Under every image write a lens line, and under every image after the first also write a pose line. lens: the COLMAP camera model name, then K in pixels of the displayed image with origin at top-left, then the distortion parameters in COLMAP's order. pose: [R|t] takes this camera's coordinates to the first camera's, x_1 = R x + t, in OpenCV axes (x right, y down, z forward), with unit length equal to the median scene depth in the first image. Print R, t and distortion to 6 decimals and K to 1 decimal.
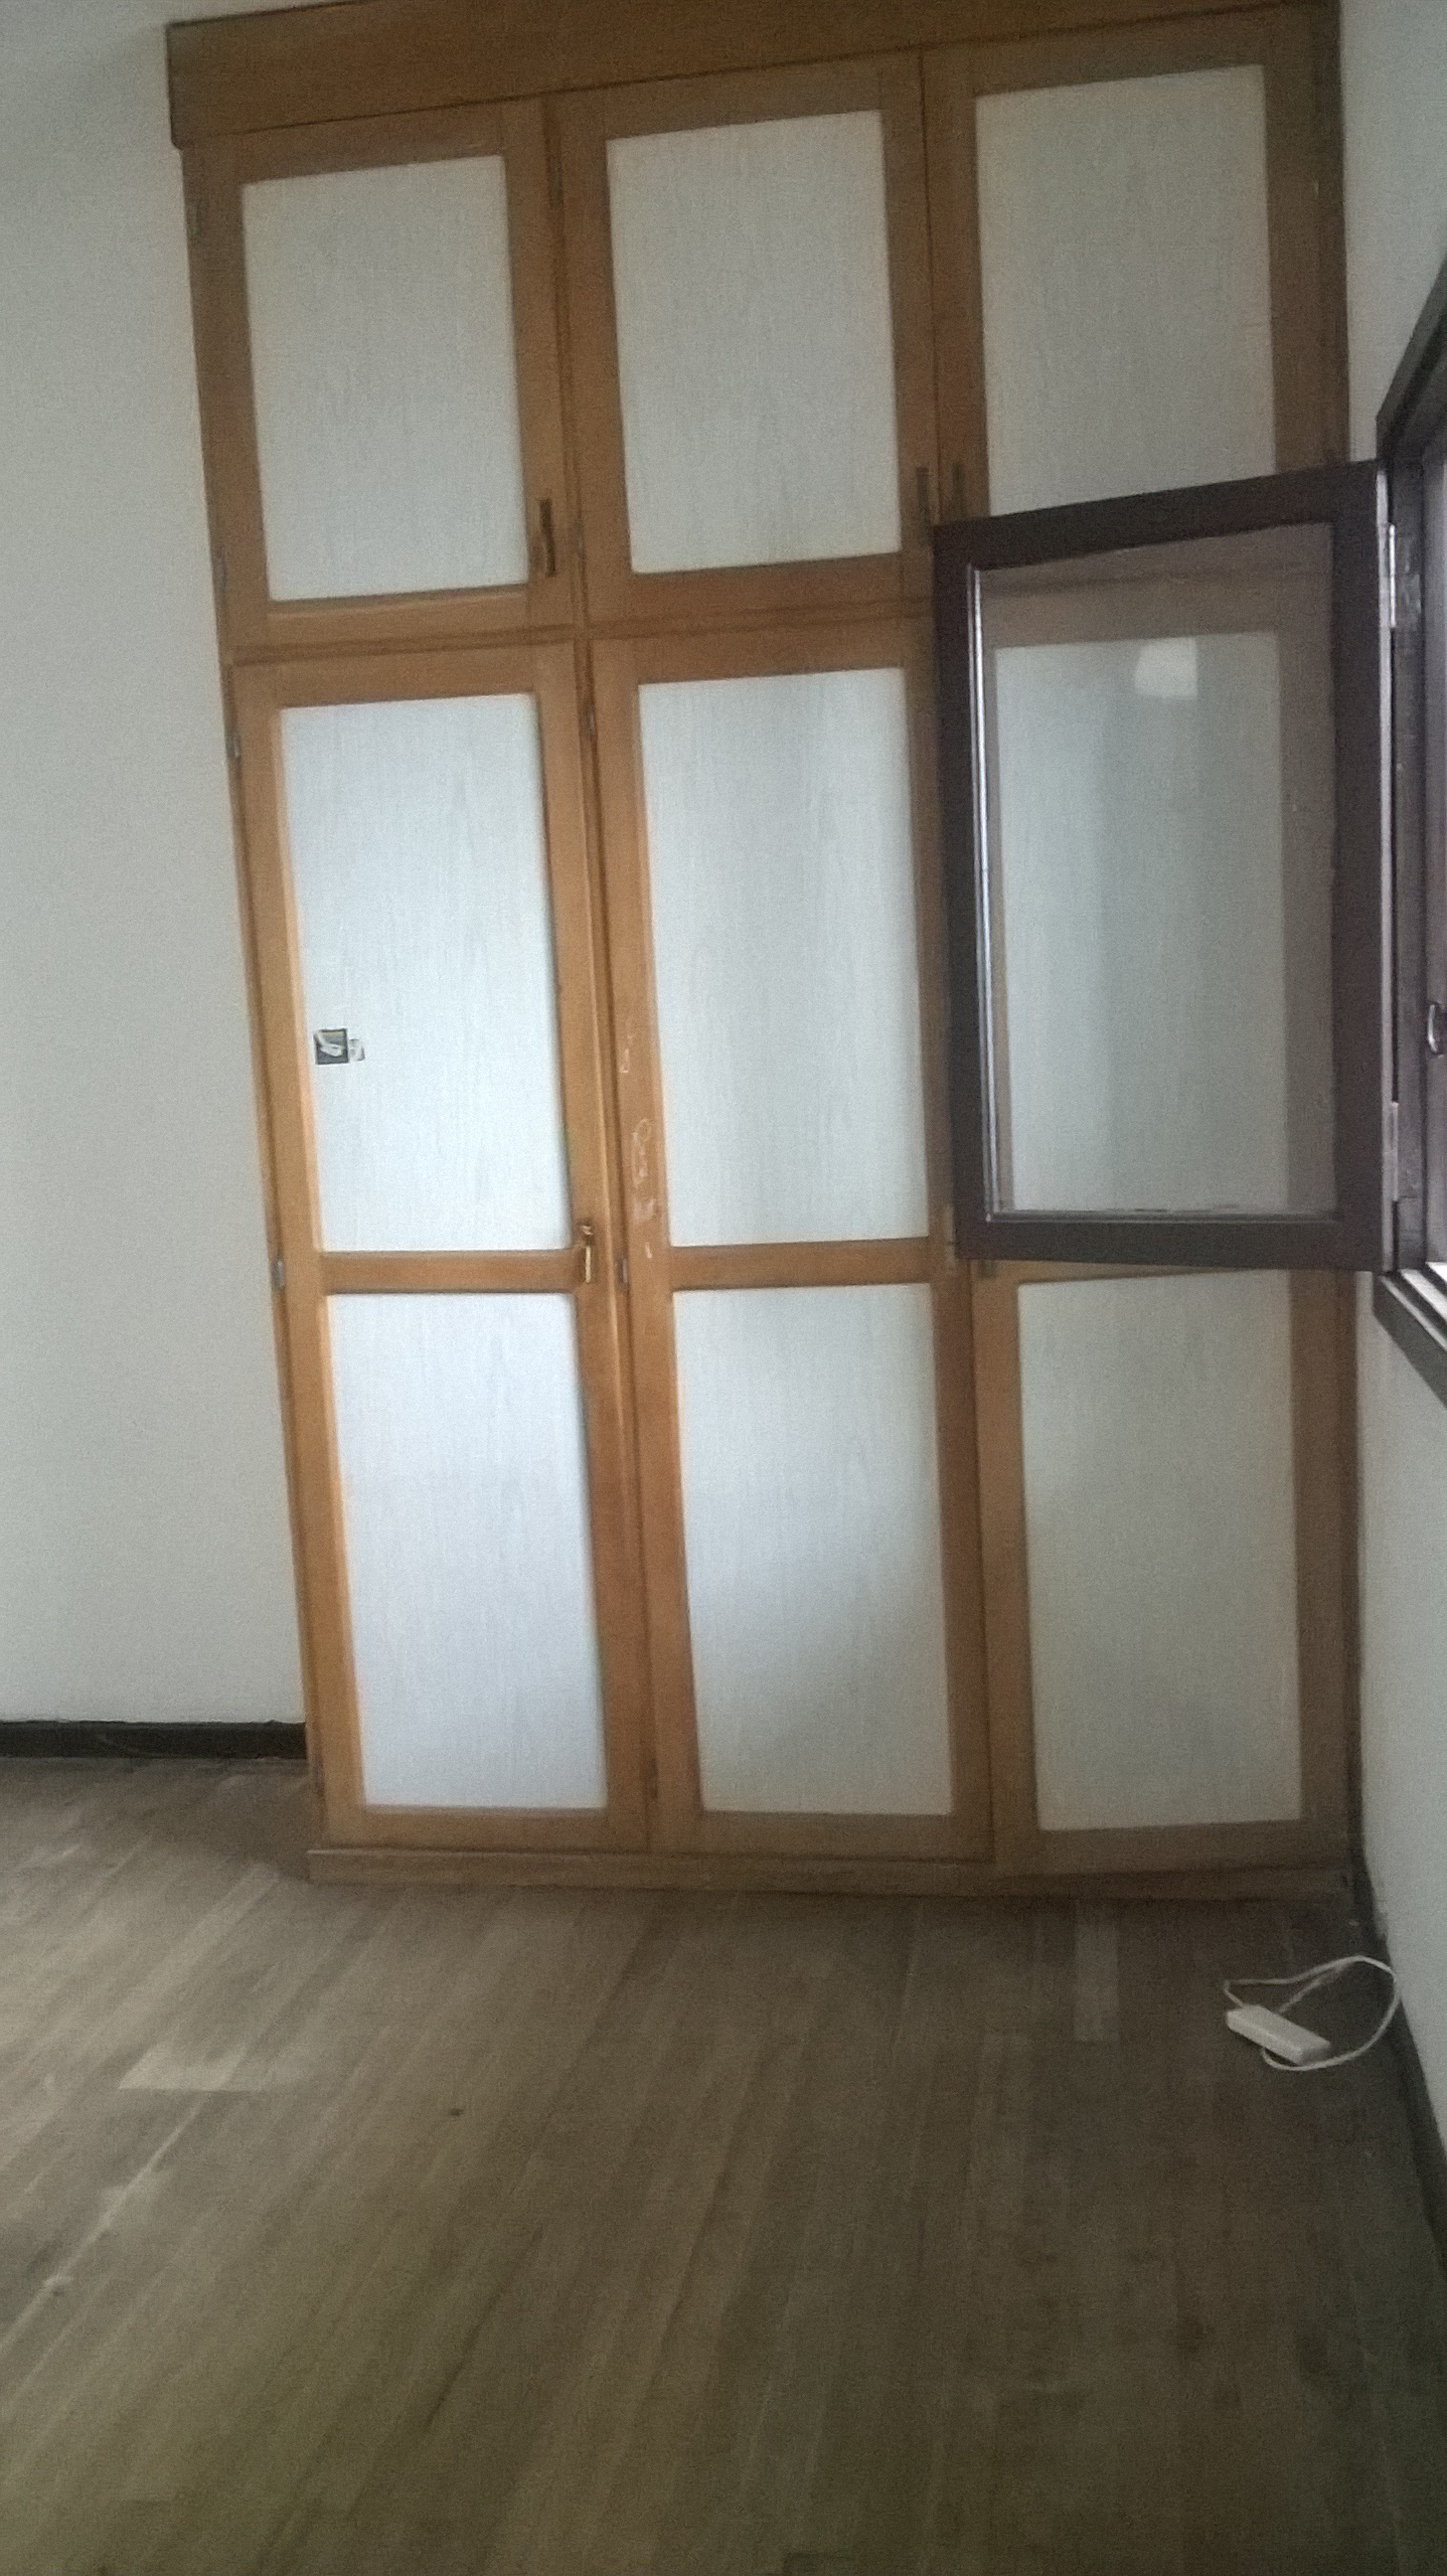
lens RADIAL K [[2263.9, 0, 730.9], [0, 2263.9, 1298.4], [0, 0, 1]] dist [0.070395, -0.238927]
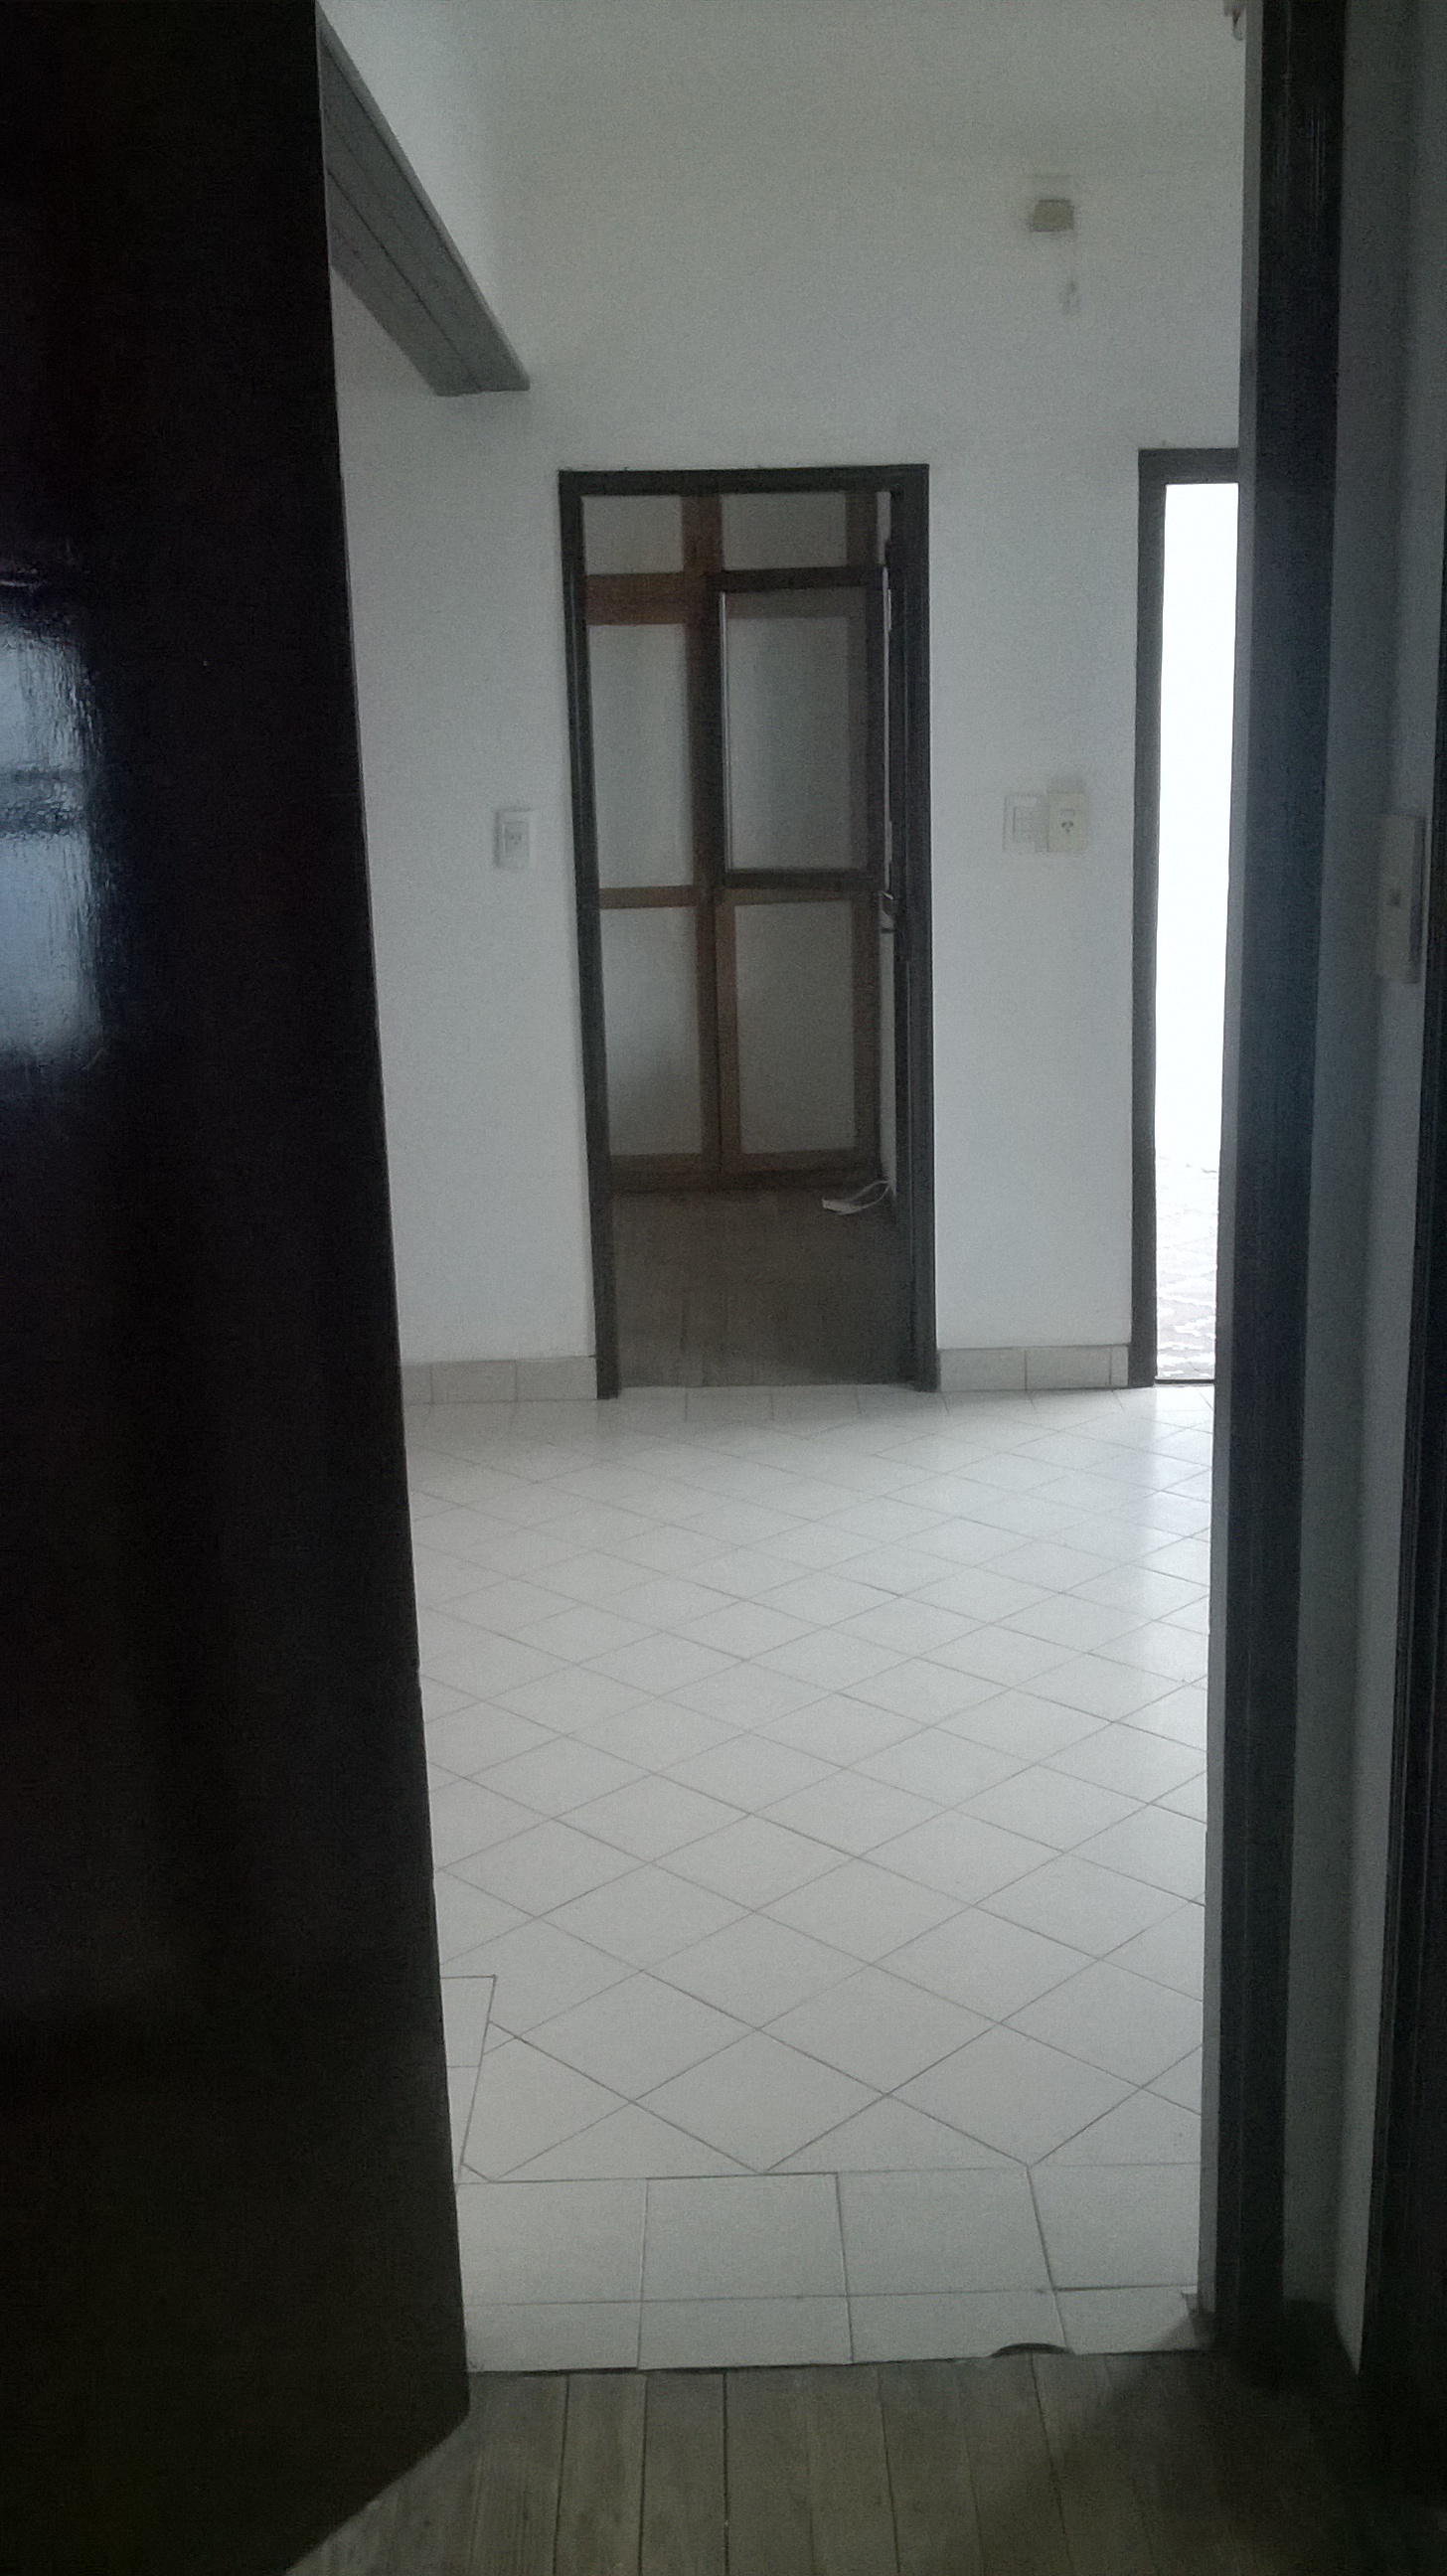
lens RADIAL K [[2263.9, 0, 730.9], [0, 2263.9, 1298.4], [0, 0, 1]] dist [0.070395, -0.238927]
pose [[0.985084, -0.016418, 0.171289, -0.277522], [0.000191, 0.995542, 0.094324, 0.175732], [-0.172074, -0.092885, 0.980695, -1.284400]]
